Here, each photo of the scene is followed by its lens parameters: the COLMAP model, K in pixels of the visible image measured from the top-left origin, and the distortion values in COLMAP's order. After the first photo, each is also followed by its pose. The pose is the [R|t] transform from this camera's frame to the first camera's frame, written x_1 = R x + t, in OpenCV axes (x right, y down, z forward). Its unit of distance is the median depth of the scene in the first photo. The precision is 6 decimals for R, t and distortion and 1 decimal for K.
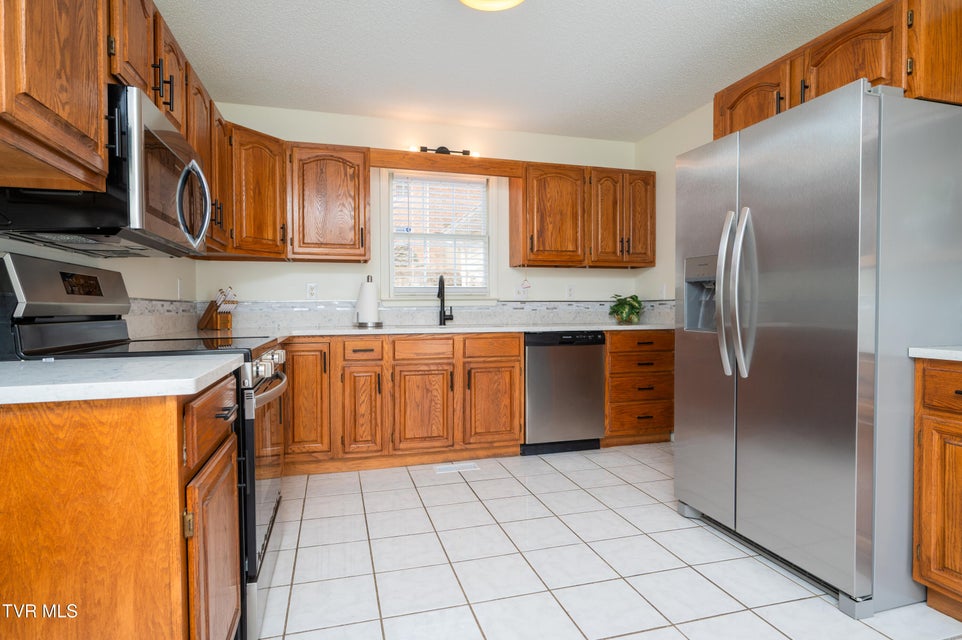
lens RADIAL K [[512.4, 0, 478.8], [0, 512.4, 316.4], [0, 0, 1]] dist [-0.000334, 0.000360]
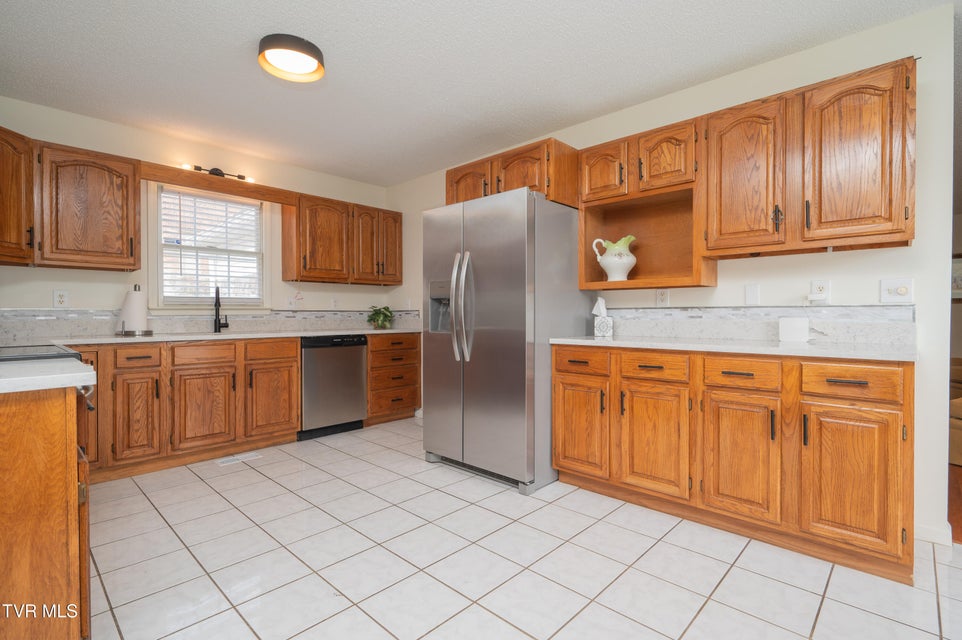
lens RADIAL K [[457.5, 0, 482.3], [0, 457.5, 318.0], [0, 0, 1]] dist [-0.001442, 0.000139]
pose [[0.860739, -0.002057, 0.509043, -0.093765], [0.009052, 0.999896, -0.011265, 0.002928], [-0.508967, 0.014304, 0.860667, -0.137259]]
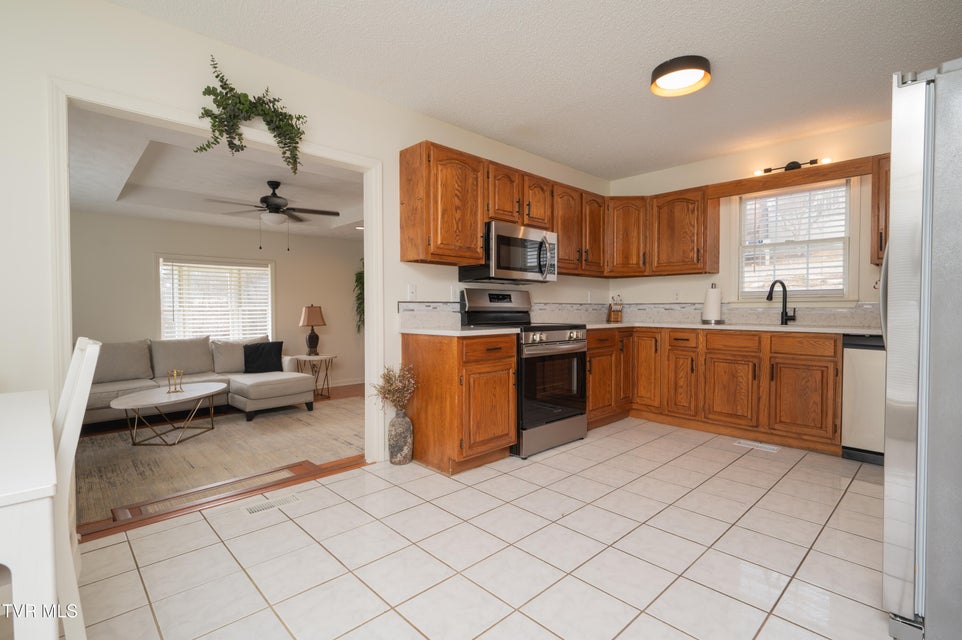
lens RADIAL K [[457.5, 0, 482.3], [0, 457.5, 318.0], [0, 0, 1]] dist [-0.001442, 0.000139]
pose [[0.463209, 0.024223, -0.885918, 0.580700], [-0.020916, 0.999647, 0.016396, -0.000200], [0.886002, 0.010935, 0.463552, -0.040357]]
